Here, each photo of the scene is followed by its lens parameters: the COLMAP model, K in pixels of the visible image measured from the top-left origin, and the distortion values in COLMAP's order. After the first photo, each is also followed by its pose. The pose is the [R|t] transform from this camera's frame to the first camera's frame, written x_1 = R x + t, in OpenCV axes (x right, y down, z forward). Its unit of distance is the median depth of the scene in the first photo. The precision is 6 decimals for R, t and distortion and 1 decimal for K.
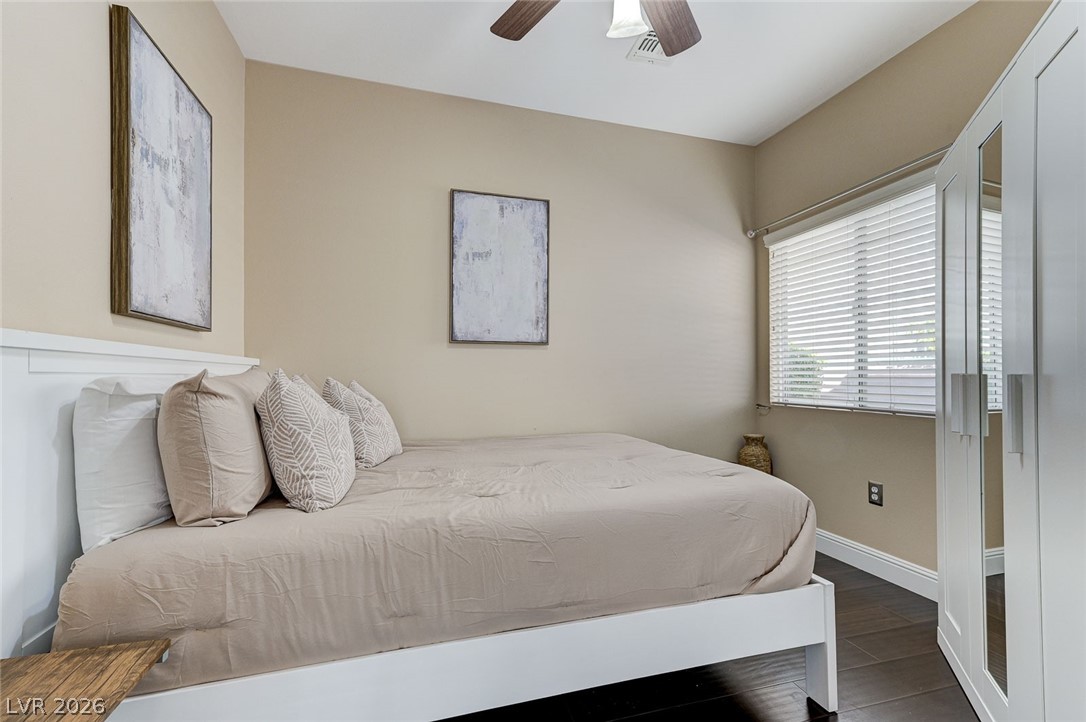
lens RADIAL K [[496.8, 0, 552.2], [0, 496.8, 369.6], [0, 0, 1]] dist [0.014155, 0.001109]
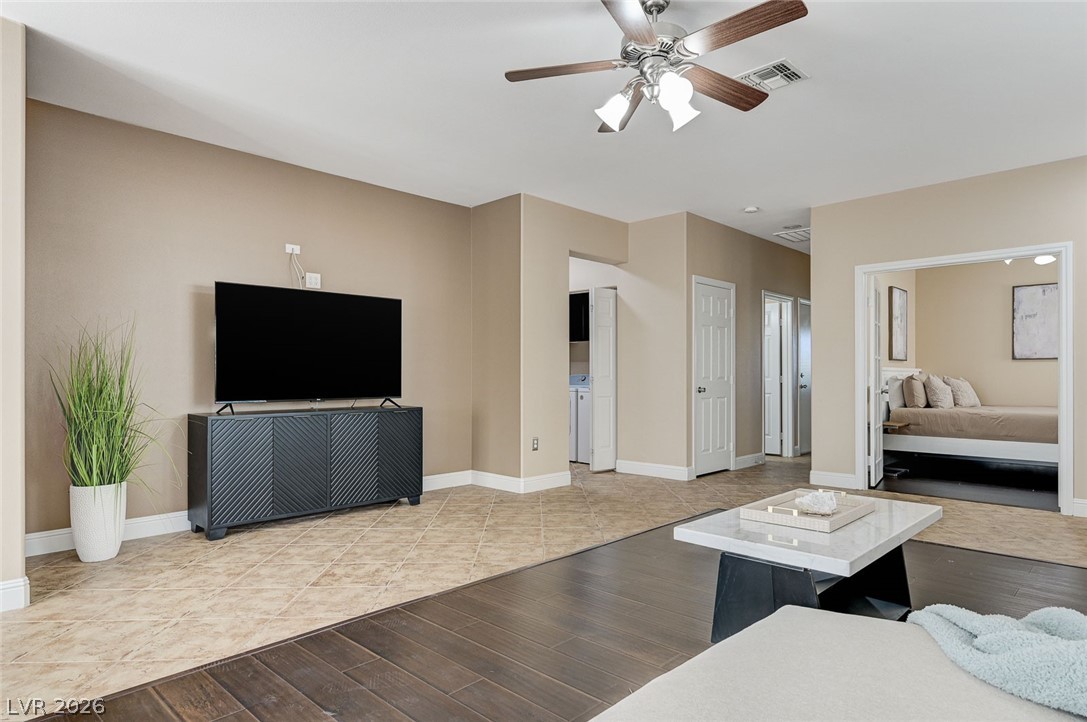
lens RADIAL K [[631.8, 0, 545.3], [0, 631.8, 370.1], [0, 0, 1]] dist [0.000989, -0.001142]
pose [[0.499027, -0.005690, -0.866568, 2.031882], [0.008879, 0.999960, -0.001453, -0.041852], [0.866541, -0.006969, 0.499058, -3.699022]]
